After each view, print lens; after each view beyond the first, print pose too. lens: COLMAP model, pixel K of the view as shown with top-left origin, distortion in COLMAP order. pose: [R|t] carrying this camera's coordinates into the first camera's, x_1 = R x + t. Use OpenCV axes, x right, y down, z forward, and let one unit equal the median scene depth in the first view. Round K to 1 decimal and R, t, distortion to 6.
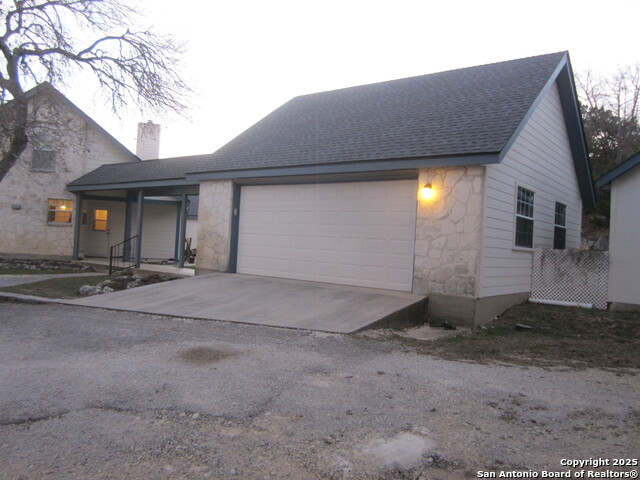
lens RADIAL K [[523.6, 0, 322.5], [0, 523.6, 235.6], [0, 0, 1]] dist [-0.072959, 0.032177]
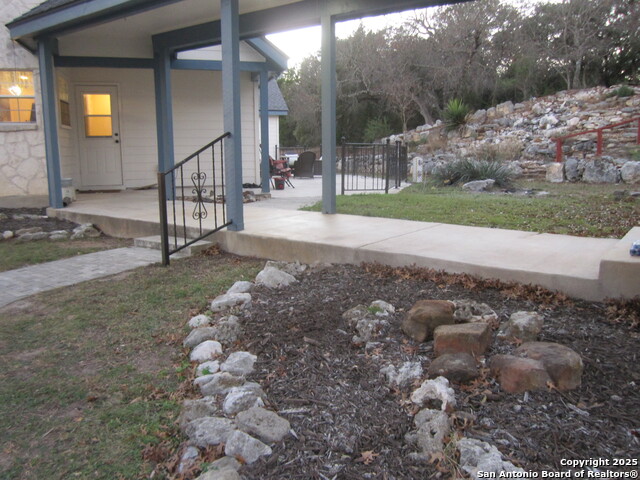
lens RADIAL K [[523.6, 0, 324.8], [0, 523.6, 236.6], [0, 0, 1]] dist [-0.072959, 0.032177]
pose [[0.998091, -0.061352, 0.007102, -0.060051], [0.058962, 0.980753, 0.186137, 0.001260], [-0.018385, -0.185362, 0.982498, 0.131634]]
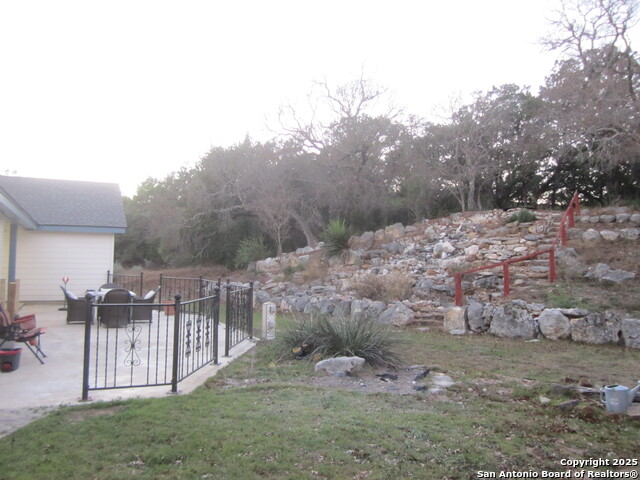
lens RADIAL K [[523.6, 0, 322.7], [0, 523.6, 240.2], [0, 0, 1]] dist [-0.072959, 0.032177]
pose [[0.980934, -0.031617, 0.191753, -0.035241], [0.033916, 0.999387, -0.008721, -0.004032], [-0.191360, 0.015058, 0.981404, 0.187072]]
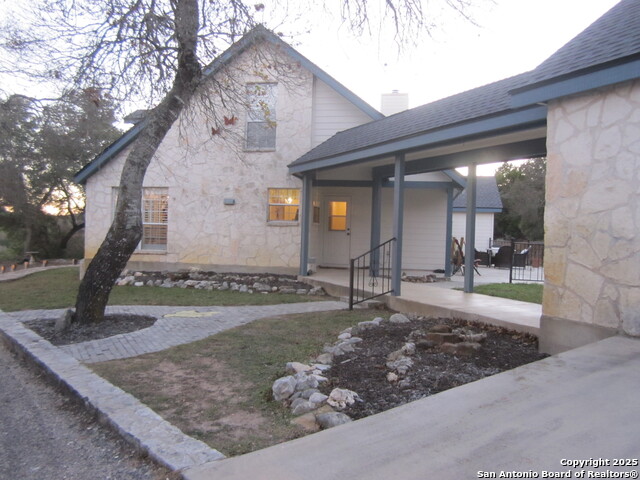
lens RADIAL K [[523.6, 0, 322.6], [0, 523.6, 239.3], [0, 0, 1]] dist [-0.072959, 0.032177]
pose [[0.899677, -0.021814, -0.436010, -0.035916], [0.028725, 0.999544, 0.009263, -0.001246], [0.435609, -0.020858, 0.899894, 0.090857]]
